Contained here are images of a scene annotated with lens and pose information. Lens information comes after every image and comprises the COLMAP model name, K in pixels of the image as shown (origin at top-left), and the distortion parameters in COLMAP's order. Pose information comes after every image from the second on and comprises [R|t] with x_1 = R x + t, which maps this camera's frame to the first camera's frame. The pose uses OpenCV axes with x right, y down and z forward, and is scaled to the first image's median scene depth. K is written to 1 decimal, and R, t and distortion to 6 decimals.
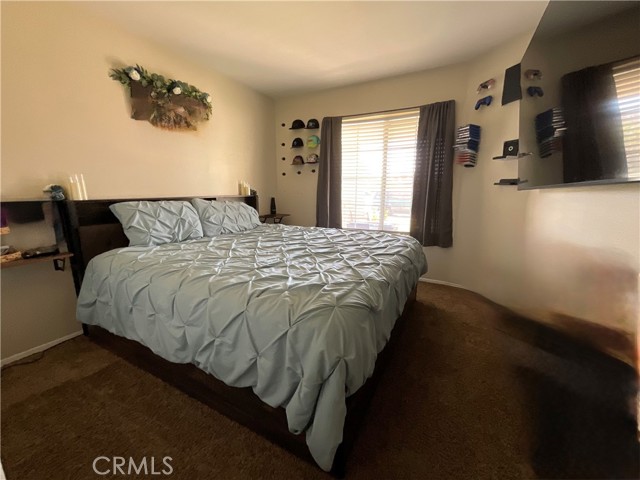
lens RADIAL K [[257.4, 0, 319.8], [0, 257.4, 242.2], [0, 0, 1]] dist [-0.002174, 0.000637]
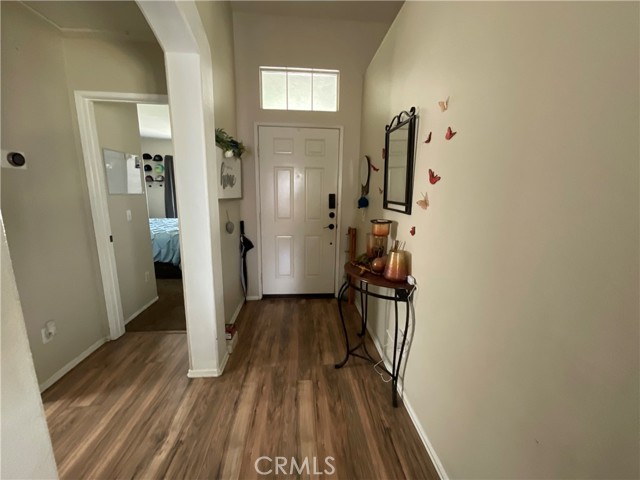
lens RADIAL K [[257.4, 0, 320.3], [0, 257.4, 237.9], [0, 0, 1]] dist [-0.002174, 0.000637]
pose [[0.837626, -0.086531, 0.539348, -0.089144], [0.091447, 0.995652, 0.017719, 0.126116], [-0.538536, 0.034480, 0.841897, -0.954000]]
